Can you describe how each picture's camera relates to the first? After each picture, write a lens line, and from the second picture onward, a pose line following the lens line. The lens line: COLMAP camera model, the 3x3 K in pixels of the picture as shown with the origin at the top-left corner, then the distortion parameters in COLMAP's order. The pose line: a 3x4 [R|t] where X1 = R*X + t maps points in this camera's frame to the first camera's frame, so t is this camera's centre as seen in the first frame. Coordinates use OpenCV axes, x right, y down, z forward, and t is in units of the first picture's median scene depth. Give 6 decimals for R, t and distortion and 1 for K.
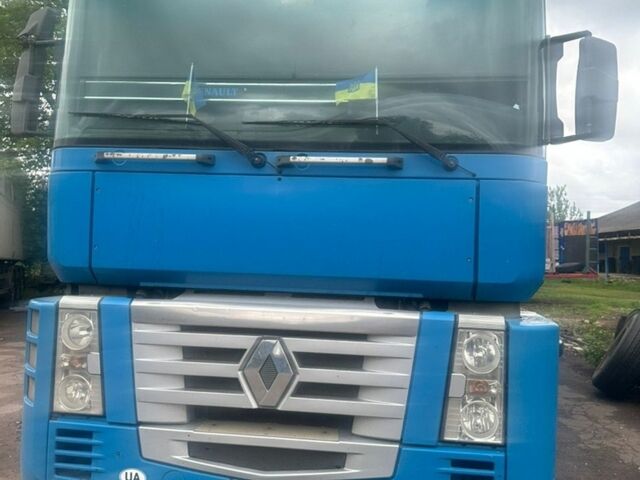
lens RADIAL K [[463.5, 0, 320.0], [0, 463.5, 239.8], [0, 0, 1]] dist [0.001233, -0.014824]
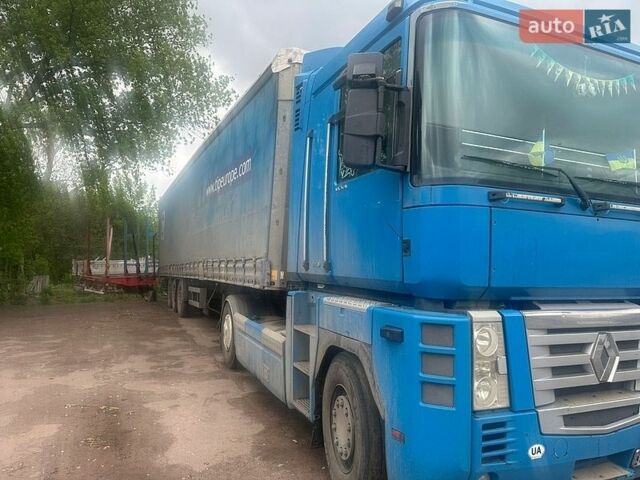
lens RADIAL K [[463.5, 0, 319.8], [0, 463.5, 239.0], [0, 0, 1]] dist [0.001233, -0.014824]
pose [[0.886450, 0.016303, 0.462538, -1.481917], [-0.014379, 0.999867, -0.007687, -0.048887], [-0.462602, 0.000163, 0.886566, 0.143332]]
